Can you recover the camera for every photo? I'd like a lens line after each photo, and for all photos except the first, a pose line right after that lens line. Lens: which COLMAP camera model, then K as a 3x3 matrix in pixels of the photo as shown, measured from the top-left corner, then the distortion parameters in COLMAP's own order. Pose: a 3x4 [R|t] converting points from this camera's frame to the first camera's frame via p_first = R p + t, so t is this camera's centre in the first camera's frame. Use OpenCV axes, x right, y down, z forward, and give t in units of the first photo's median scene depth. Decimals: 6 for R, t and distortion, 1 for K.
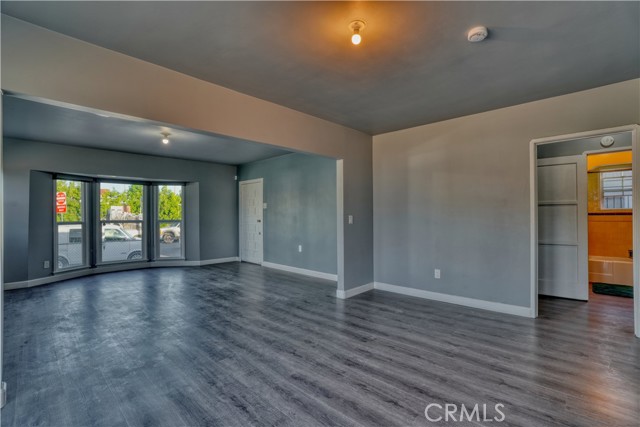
lens RADIAL K [[293.7, 0, 323.7], [0, 293.7, 212.3], [0, 0, 1]] dist [-0.060236, 0.012332]
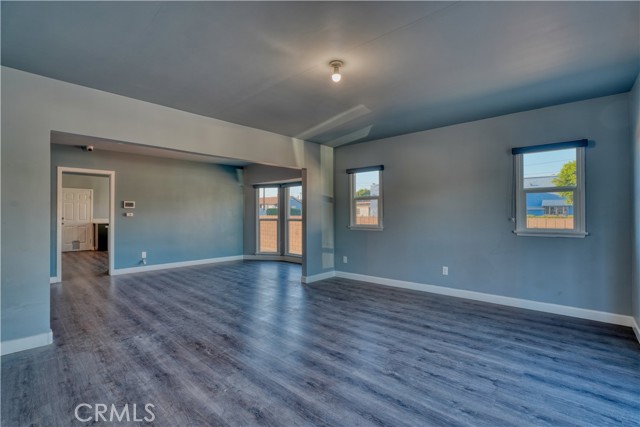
lens RADIAL K [[293.7, 0, 322.6], [0, 293.7, 213.1], [0, 0, 1]] dist [-0.060236, 0.012332]
pose [[-0.999822, 0.007401, -0.017374, -0.423200], [0.007752, 0.999766, -0.020198, 0.019073], [0.017221, -0.020329, -0.999645, 1.281224]]
